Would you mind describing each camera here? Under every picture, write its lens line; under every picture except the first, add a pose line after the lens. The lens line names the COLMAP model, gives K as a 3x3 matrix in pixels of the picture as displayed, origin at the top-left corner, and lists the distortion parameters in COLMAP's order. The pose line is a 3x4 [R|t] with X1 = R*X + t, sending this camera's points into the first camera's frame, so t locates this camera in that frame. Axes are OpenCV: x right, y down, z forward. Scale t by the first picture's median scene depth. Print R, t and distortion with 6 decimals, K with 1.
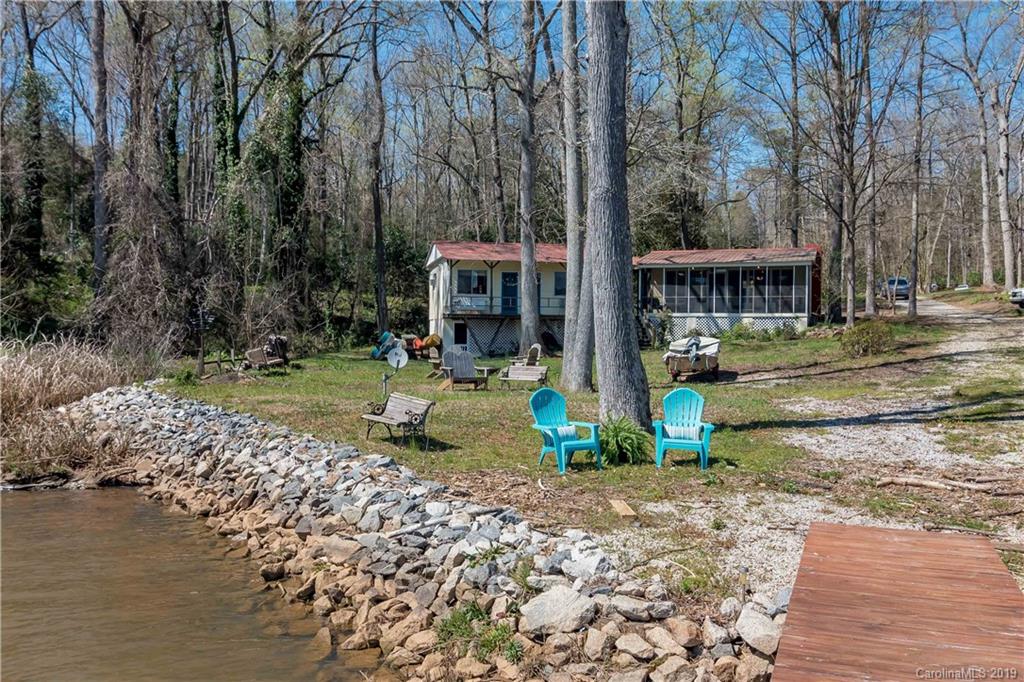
lens RADIAL K [[922.6, 0, 512.0], [0, 922.6, 341.0], [0, 0, 1]] dist [-0.000127, -0.001792]
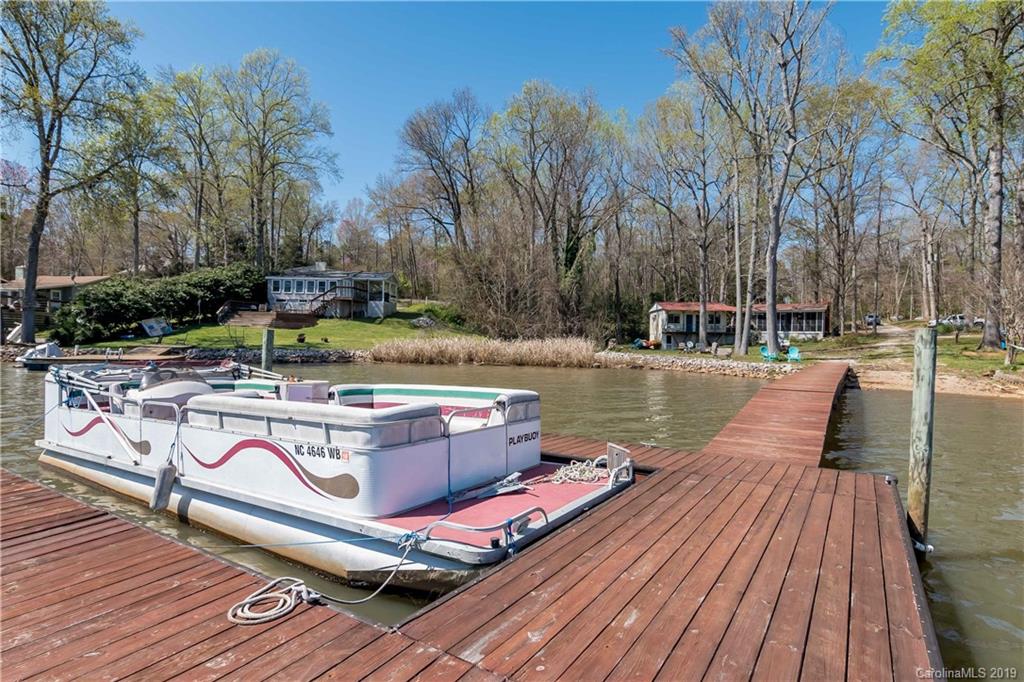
lens RADIAL K [[546.0, 0, 508.1], [0, 546.0, 343.2], [0, 0, 1]] dist [0.001237, 0.002061]
pose [[0.977453, 0.007212, -0.211030, -0.167953], [-0.008384, 0.999954, -0.004663, 0.012393], [0.210987, 0.006327, 0.977468, -0.524037]]
